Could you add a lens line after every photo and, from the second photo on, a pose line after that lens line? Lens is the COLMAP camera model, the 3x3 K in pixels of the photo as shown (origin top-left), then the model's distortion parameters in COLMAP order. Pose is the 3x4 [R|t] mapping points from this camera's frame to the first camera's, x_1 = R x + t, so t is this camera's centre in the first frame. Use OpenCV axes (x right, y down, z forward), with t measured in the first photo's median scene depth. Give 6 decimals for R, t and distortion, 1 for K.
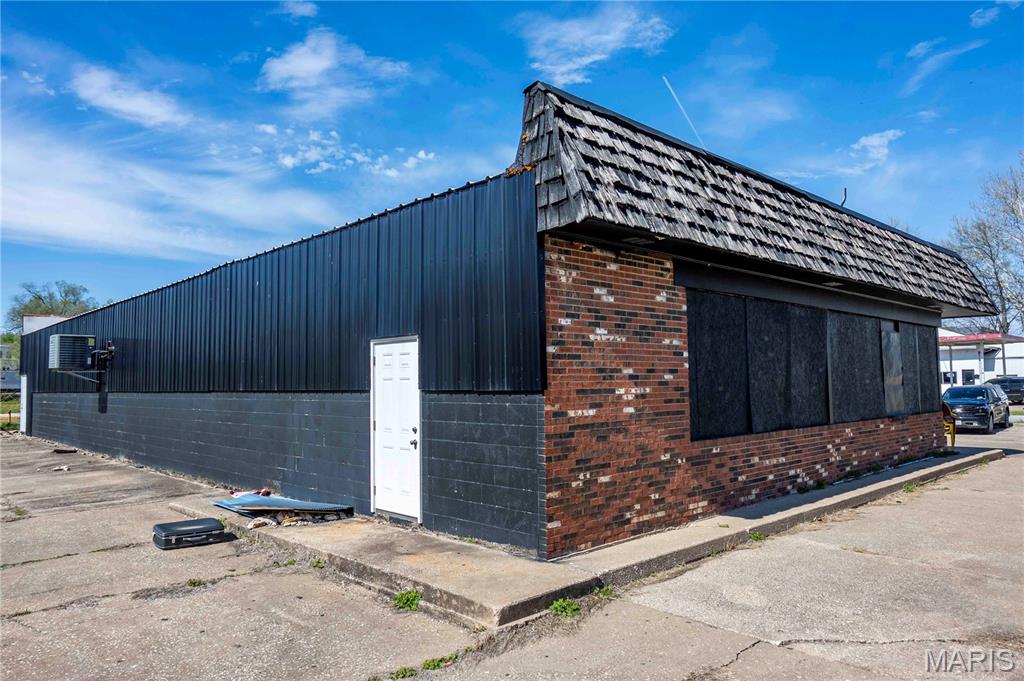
lens RADIAL K [[697.4, 0, 512.0], [0, 697.4, 340.5], [0, 0, 1]] dist [-0.003266, -0.000646]
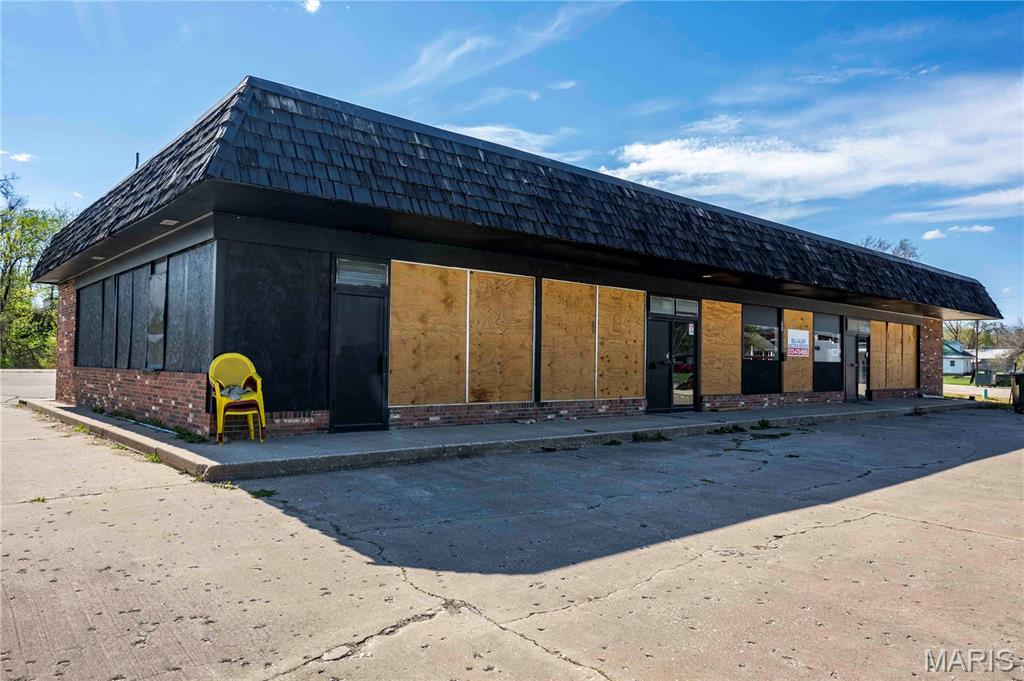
lens RADIAL K [[697.4, 0, 512.0], [0, 697.4, 340.5], [0, 0, 1]] dist [-0.003266, -0.000646]
pose [[-0.037153, -0.021923, -0.999069, 1.420994], [0.049701, 0.998482, -0.023759, 0.115481], [0.998073, -0.050537, -0.036007, 1.492689]]
